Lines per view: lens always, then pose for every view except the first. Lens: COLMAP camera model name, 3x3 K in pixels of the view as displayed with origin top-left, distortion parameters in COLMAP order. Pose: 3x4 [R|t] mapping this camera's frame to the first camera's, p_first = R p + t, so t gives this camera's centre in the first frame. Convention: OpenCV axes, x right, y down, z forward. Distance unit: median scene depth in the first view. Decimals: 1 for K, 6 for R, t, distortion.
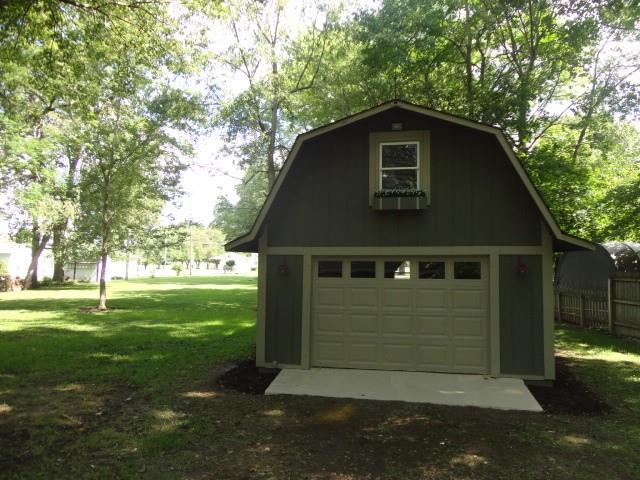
lens RADIAL K [[463.4, 0, 322.5], [0, 463.4, 239.5], [0, 0, 1]] dist [-0.020833, 0.021375]
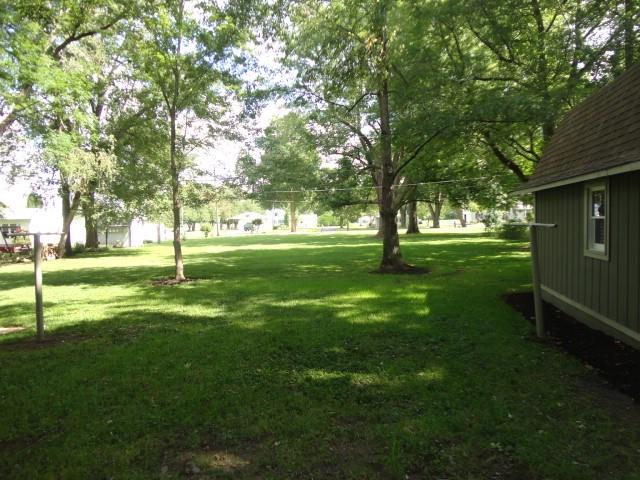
lens RADIAL K [[463.4, 0, 322.5], [0, 463.4, 239.5], [0, 0, 1]] dist [-0.020833, 0.021375]
pose [[0.999207, -0.037990, -0.011922, -0.138689], [0.038922, 0.995063, 0.091292, 0.013863], [0.008395, -0.091684, 0.995753, 0.142454]]
